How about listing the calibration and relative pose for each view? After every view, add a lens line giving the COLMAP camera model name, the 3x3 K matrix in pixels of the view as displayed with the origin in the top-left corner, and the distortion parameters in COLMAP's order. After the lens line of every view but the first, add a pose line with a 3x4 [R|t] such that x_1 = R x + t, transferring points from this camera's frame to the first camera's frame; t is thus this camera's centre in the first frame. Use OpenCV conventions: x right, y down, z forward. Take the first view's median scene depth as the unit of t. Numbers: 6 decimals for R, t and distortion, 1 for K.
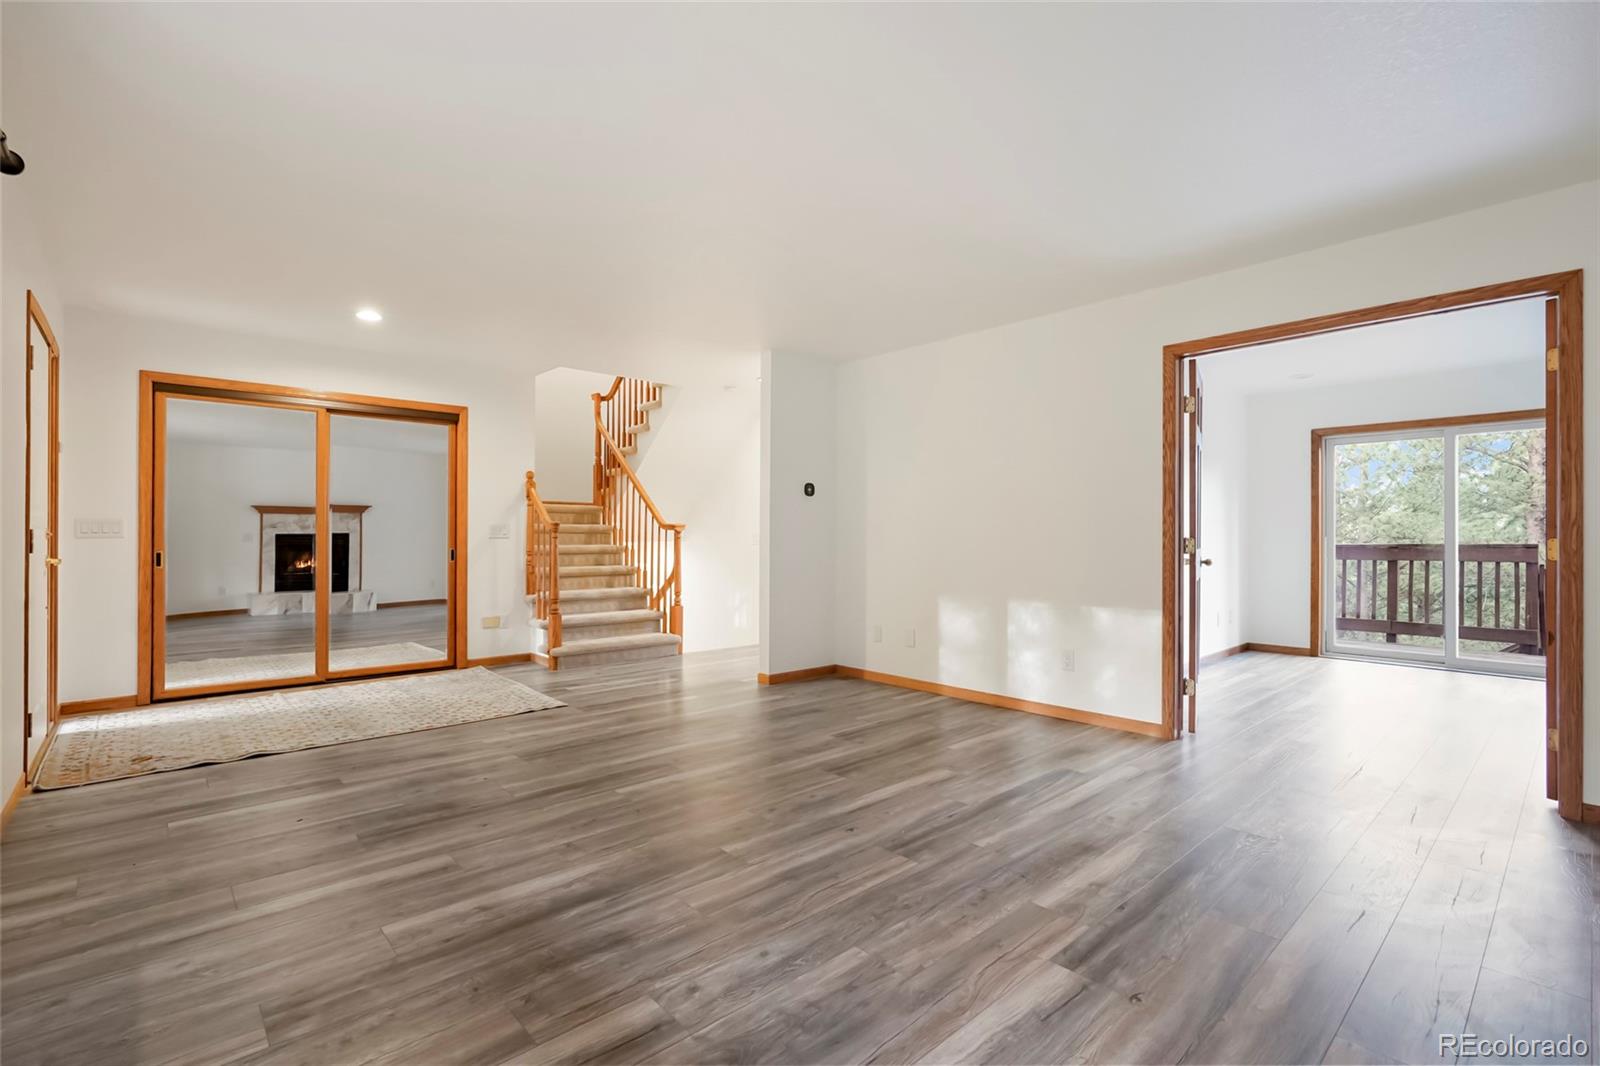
lens RADIAL K [[730.8, 0, 802.0], [0, 730.8, 534.2], [0, 0, 1]] dist [-0.008182, -0.000197]
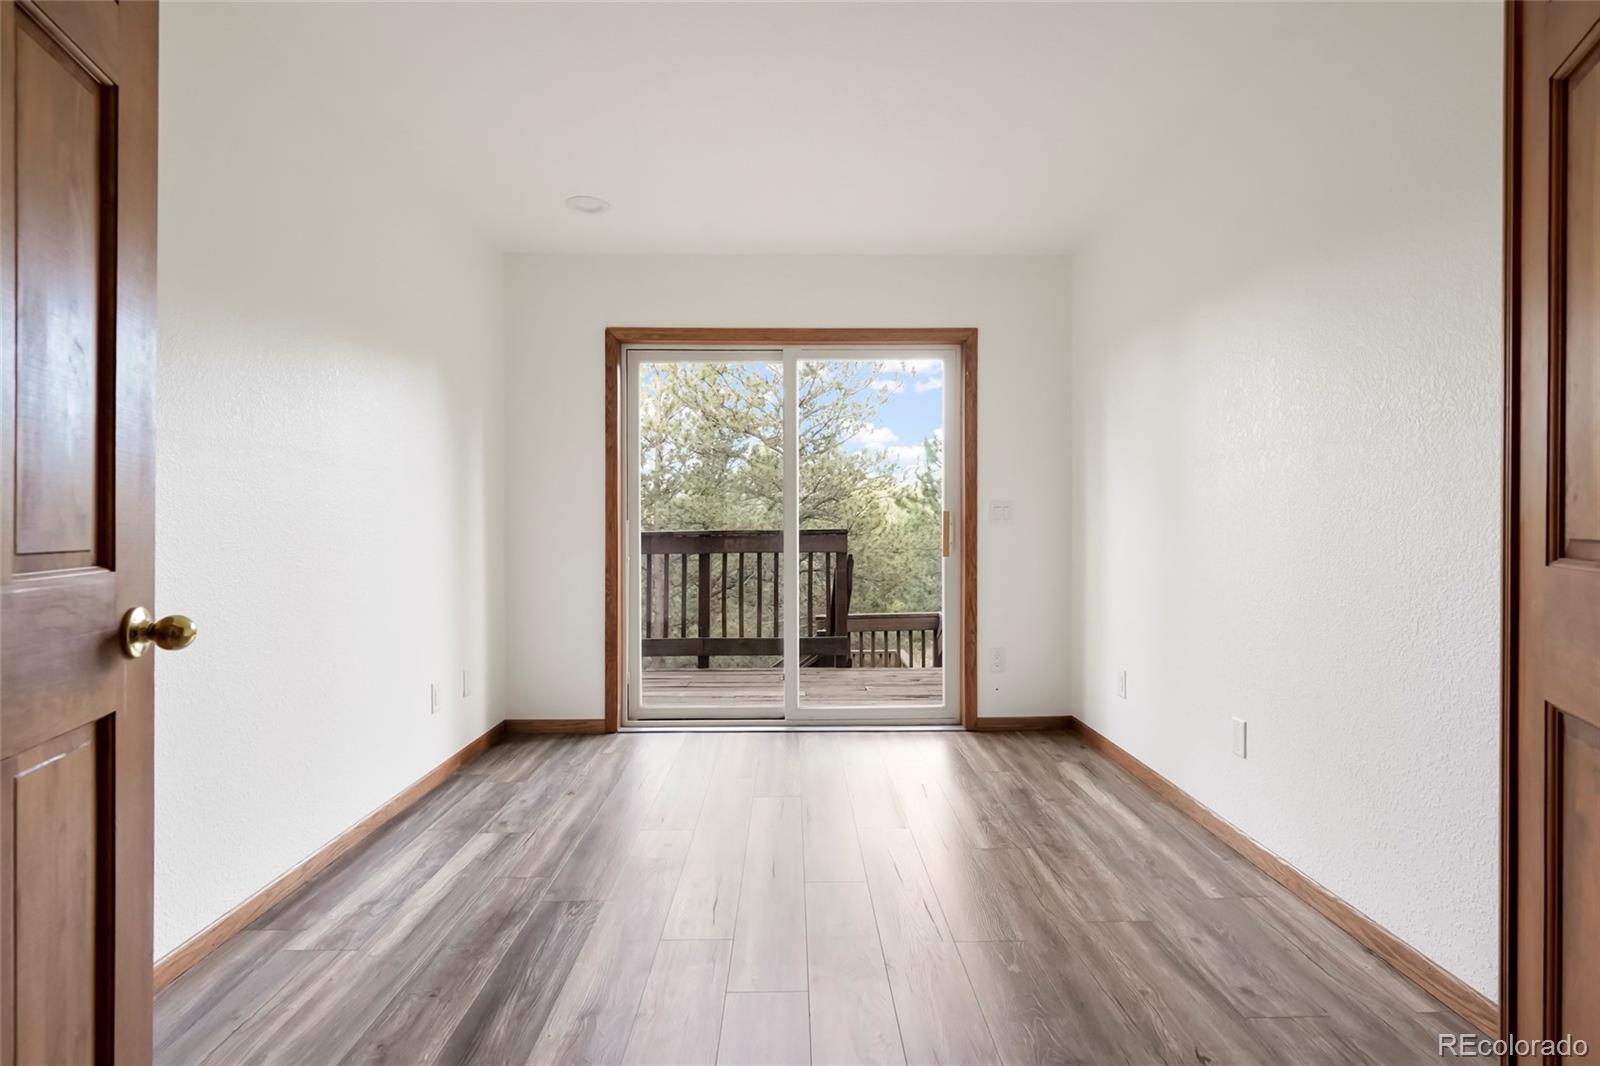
lens RADIAL K [[767.4, 0, 790.3], [0, 767.4, 528.1], [0, 0, 1]] dist [-0.008242, 0.000994]
pose [[0.668983, -0.004930, 0.743261, 0.309854], [-0.001293, 0.999969, 0.007796, 0.005123], [-0.743276, -0.006177, 0.668956, 0.435050]]
